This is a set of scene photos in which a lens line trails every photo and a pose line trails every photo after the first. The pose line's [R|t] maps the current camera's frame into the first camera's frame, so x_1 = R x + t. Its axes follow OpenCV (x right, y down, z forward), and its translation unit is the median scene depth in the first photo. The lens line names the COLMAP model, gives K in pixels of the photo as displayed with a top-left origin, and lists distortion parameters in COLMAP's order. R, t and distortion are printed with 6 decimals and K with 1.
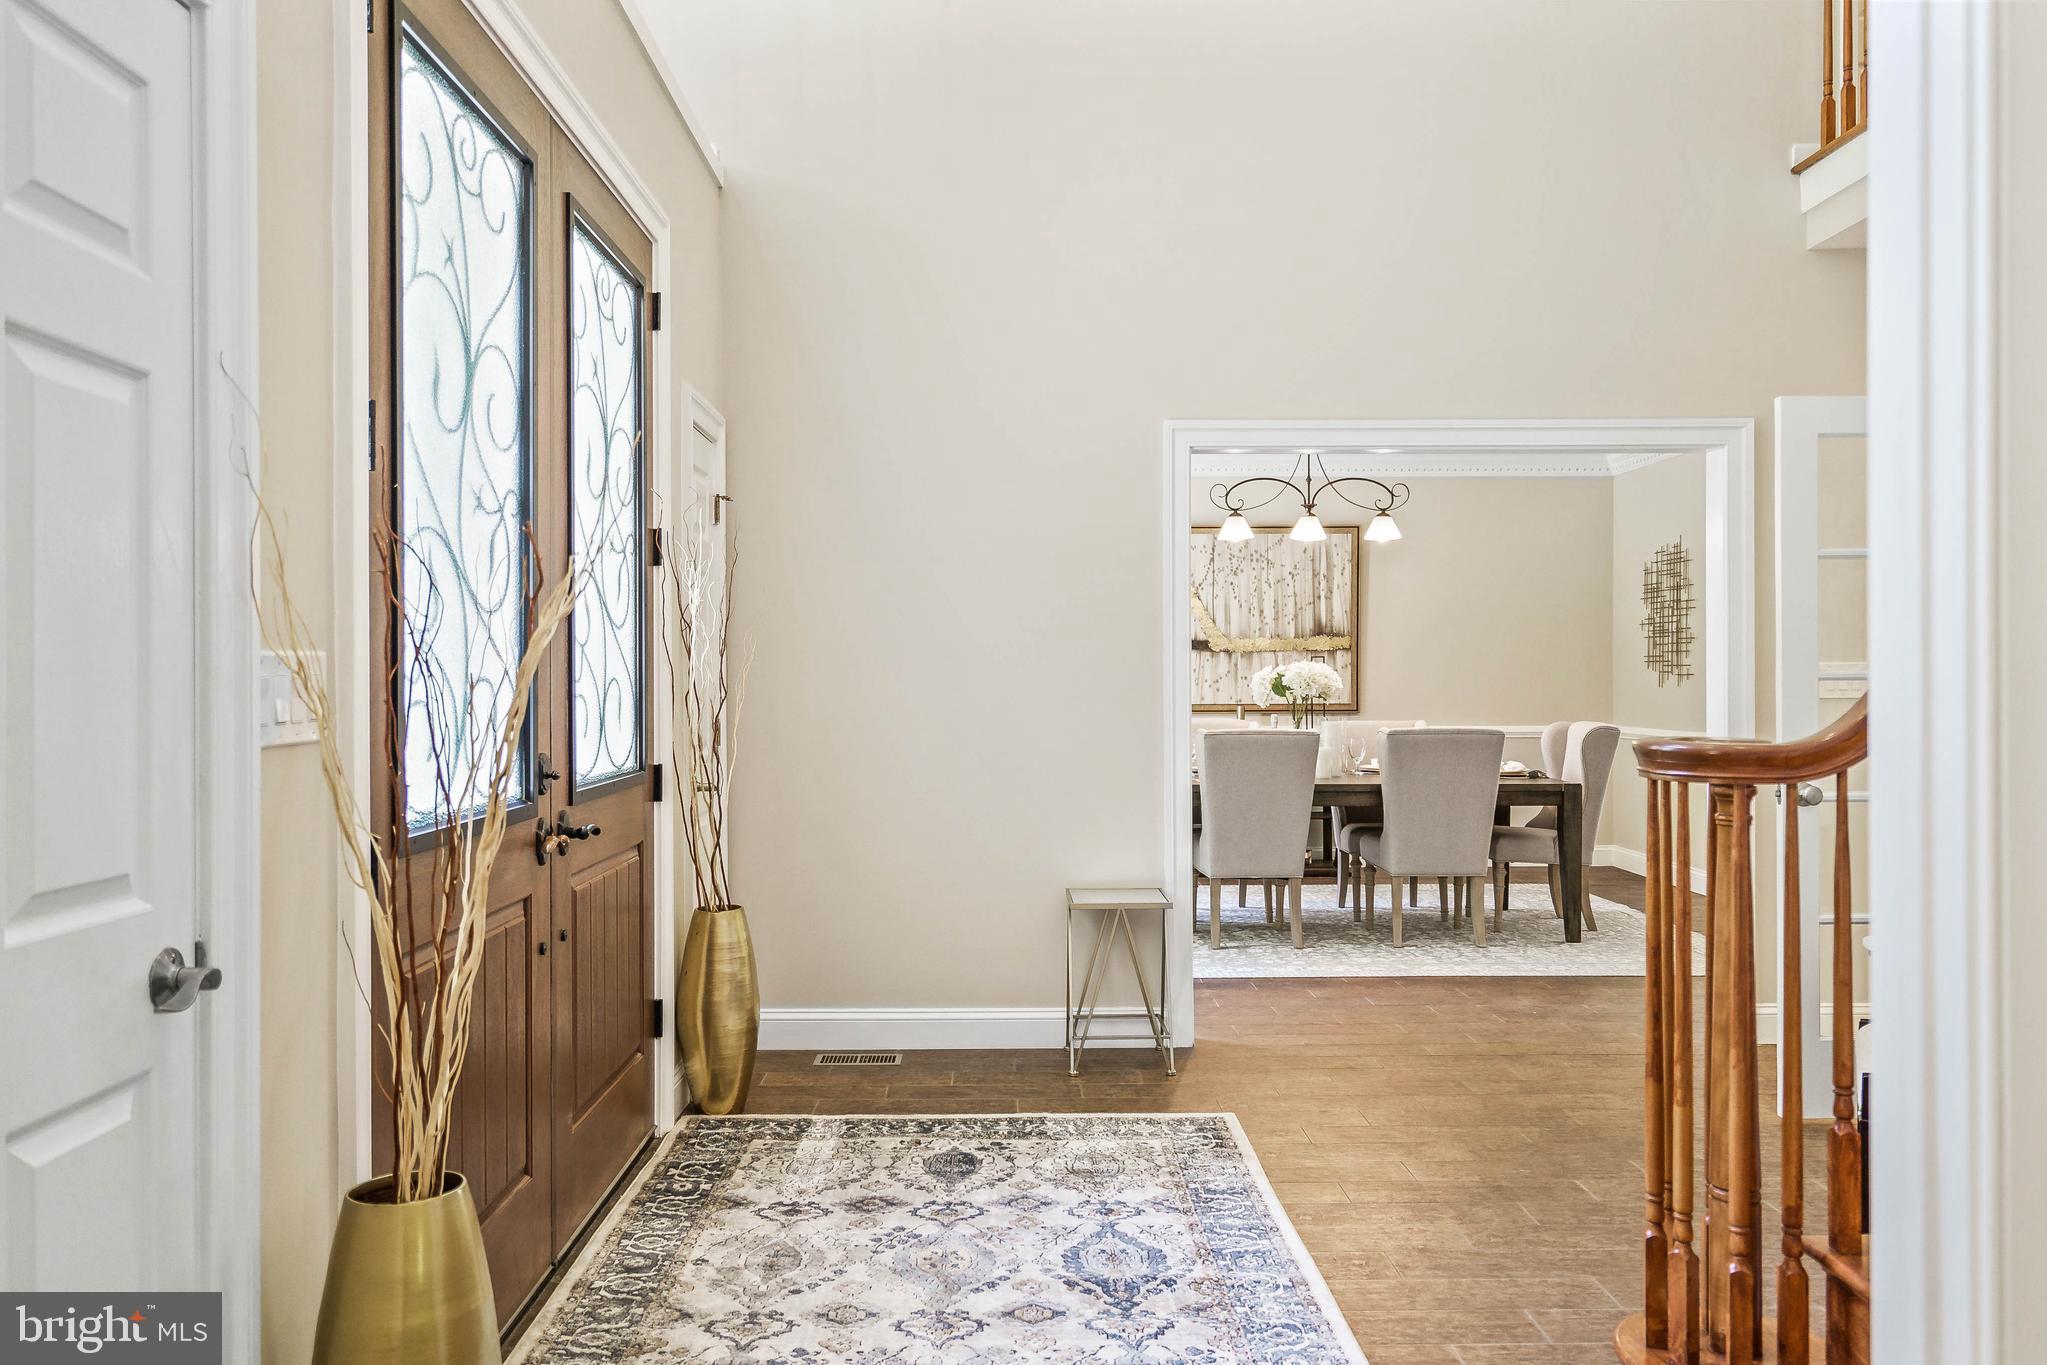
lens RADIAL K [[1476.8, 0, 1005.9], [0, 1476.8, 682.0], [0, 0, 1]] dist [0.021502, 0.007965]
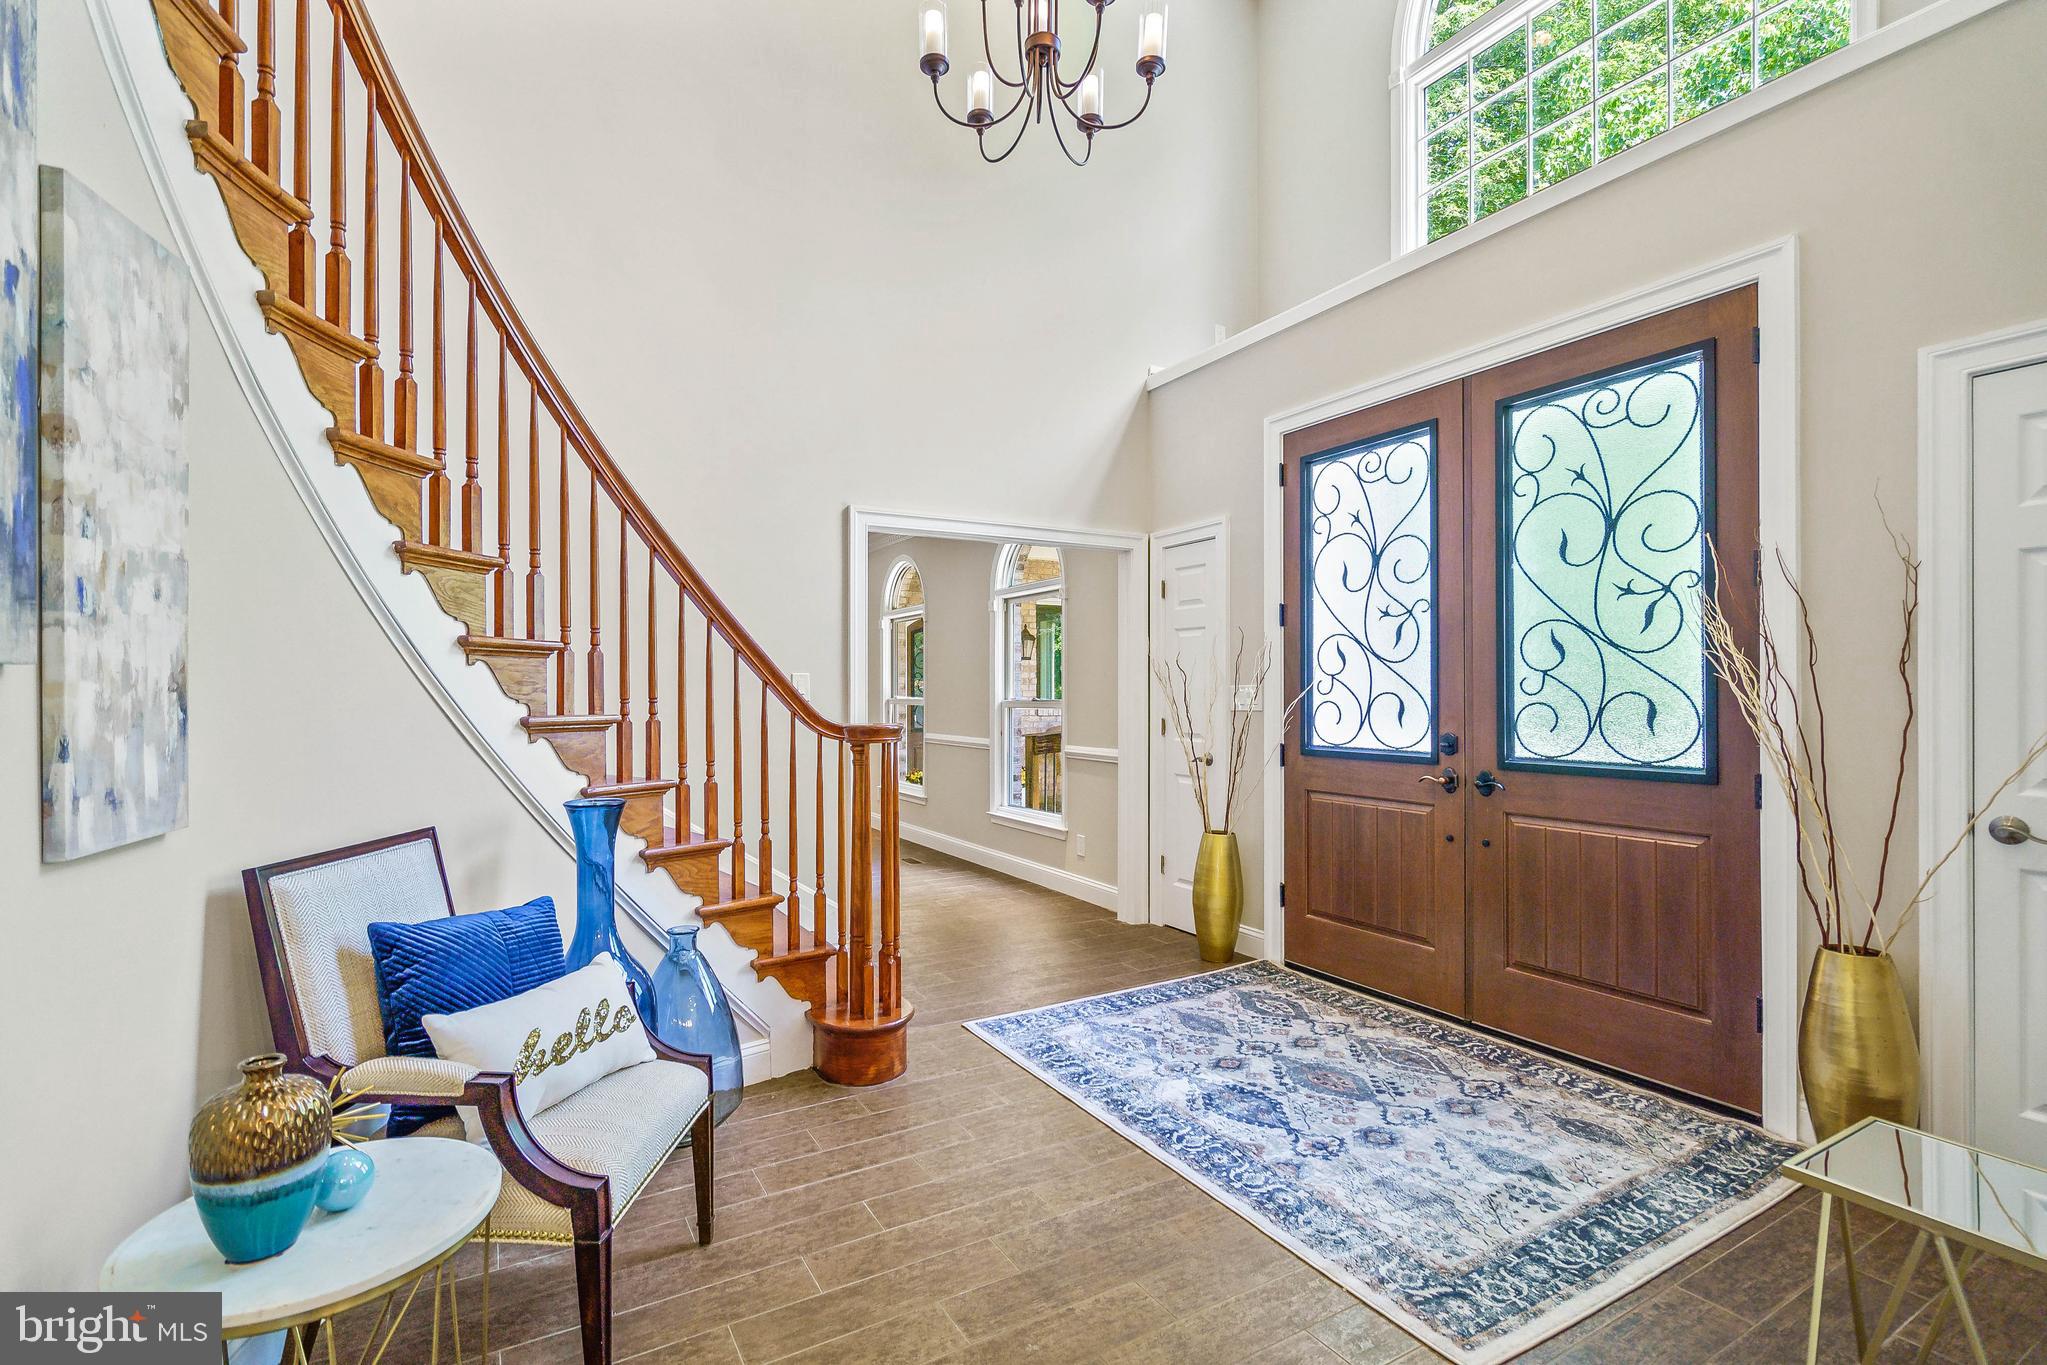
lens RADIAL K [[932.0, 0, 1018.6], [0, 932.0, 690.6], [0, 0, 1]] dist [-0.003918, 0.001444]
pose [[-0.872970, 0.001551, -0.487771, 0.531671], [0.003331, 0.999991, -0.002783, -0.004147], [0.487762, -0.004054, -0.872967, 1.276949]]
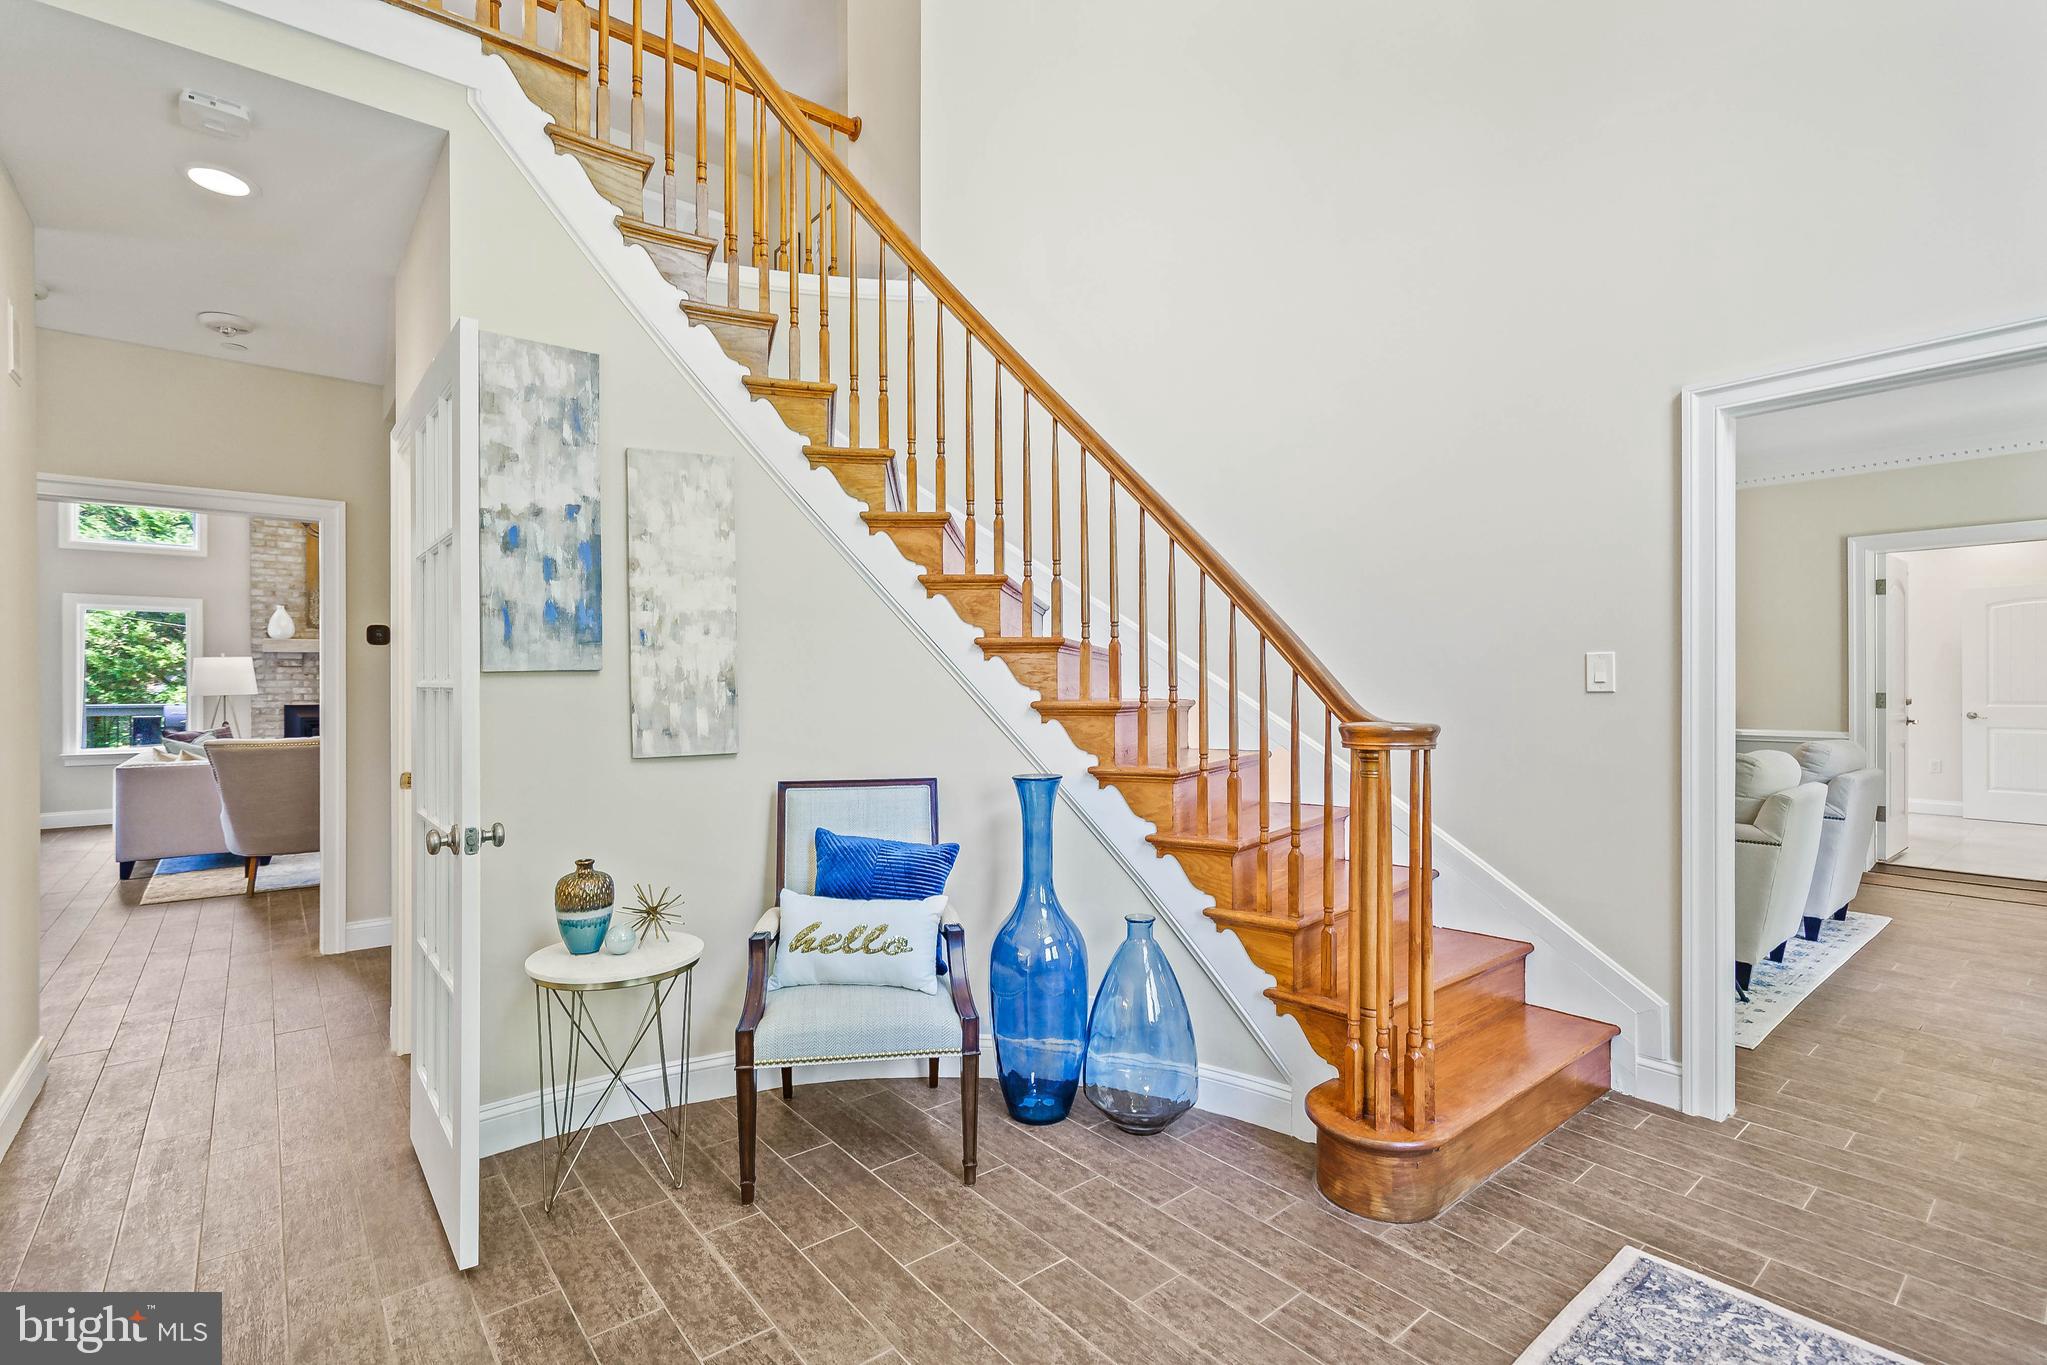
lens RADIAL K [[932.0, 0, 1019.7], [0, 932.0, 679.5], [0, 0, 1]] dist [-0.003918, 0.001444]
pose [[-0.627743, 0.000130, 0.778421, -0.025173], [0.001803, 0.999998, 0.001287, -0.007593], [-0.778419, 0.002211, -0.627742, 1.073613]]
